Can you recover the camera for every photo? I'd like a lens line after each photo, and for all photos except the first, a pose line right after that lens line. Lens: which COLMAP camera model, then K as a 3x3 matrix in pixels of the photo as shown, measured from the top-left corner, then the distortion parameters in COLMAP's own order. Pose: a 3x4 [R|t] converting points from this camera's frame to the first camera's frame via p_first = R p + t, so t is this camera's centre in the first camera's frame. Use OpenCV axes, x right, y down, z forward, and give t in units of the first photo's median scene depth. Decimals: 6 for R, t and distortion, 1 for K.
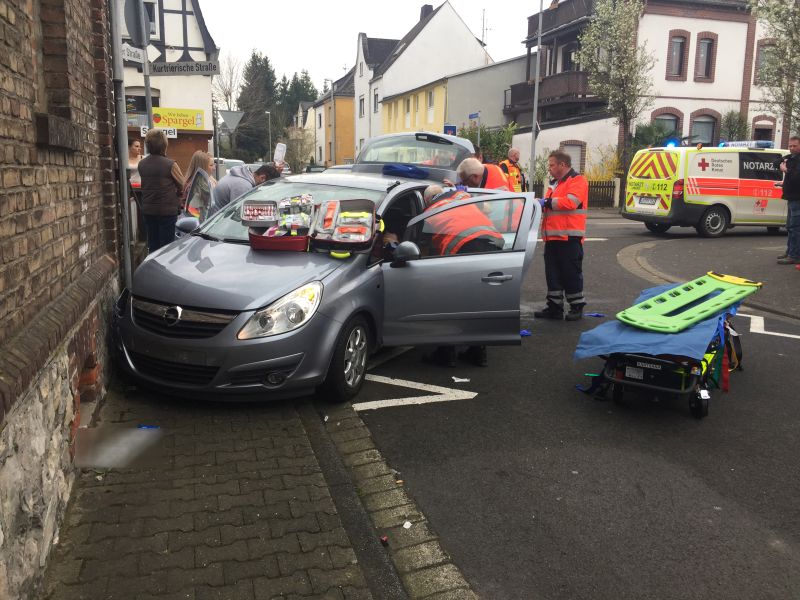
lens RADIAL K [[678.2, 0, 398.0], [0, 678.2, 295.2], [0, 0, 1]] dist [0.054764, -0.069875]
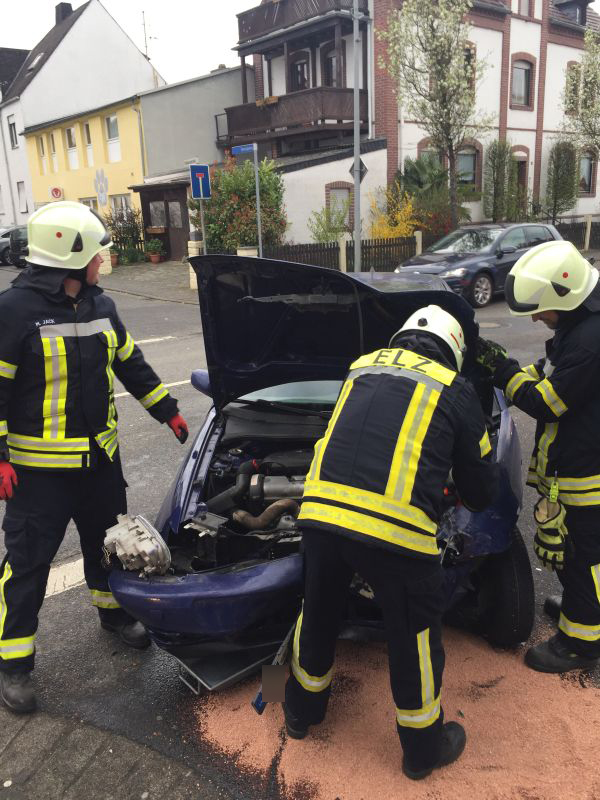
lens RADIAL K [[678.2, 0, 304.5], [0, 678.2, 405.6], [0, 0, 1]] dist [0.054764, -0.069875]
pose [[0.922492, -0.147732, 0.356627, -0.075907], [0.112773, 0.986705, 0.117030, -0.063941], [-0.369175, -0.067741, 0.926888, 0.253456]]
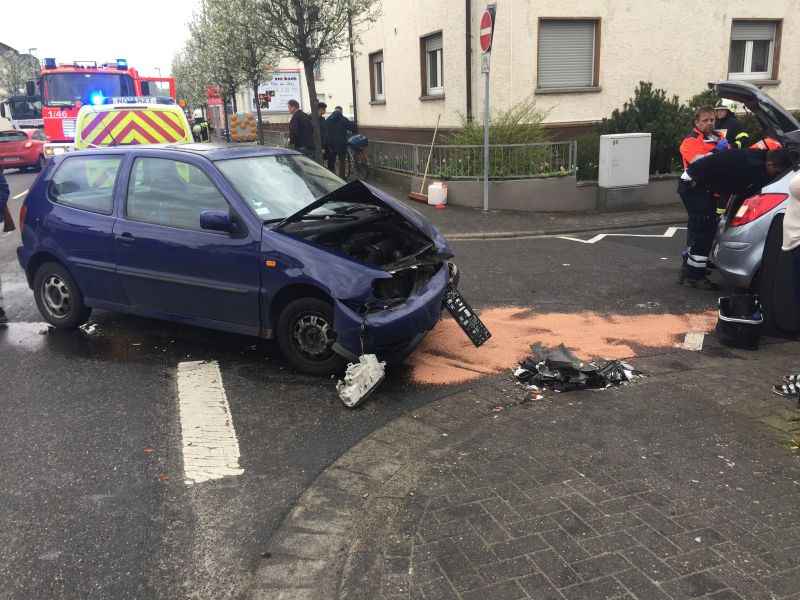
lens RADIAL K [[678.2, 0, 403.4], [0, 678.2, 300.5], [0, 0, 1]] dist [0.054764, -0.069875]
pose [[-0.039848, -0.275332, 0.960523, -0.182829], [0.203525, 0.938898, 0.277577, -0.071629], [-0.978258, 0.206552, 0.018624, 0.329115]]
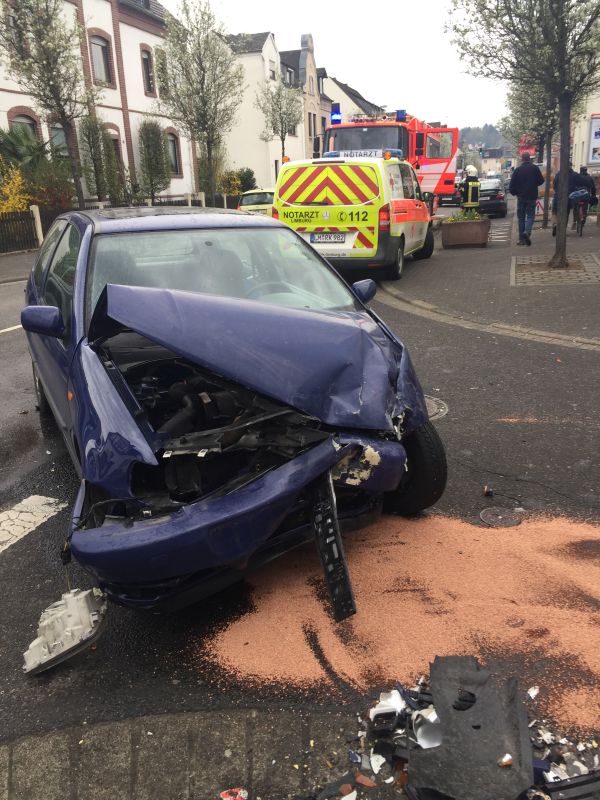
lens RADIAL K [[678.2, 0, 304.4], [0, 678.2, 402.1], [0, 0, 1]] dist [0.054764, -0.069875]
pose [[0.556983, -0.284324, 0.780339, -0.104752], [0.186655, 0.958393, 0.215971, -0.059597], [-0.809277, 0.025362, 0.586879, 0.279099]]
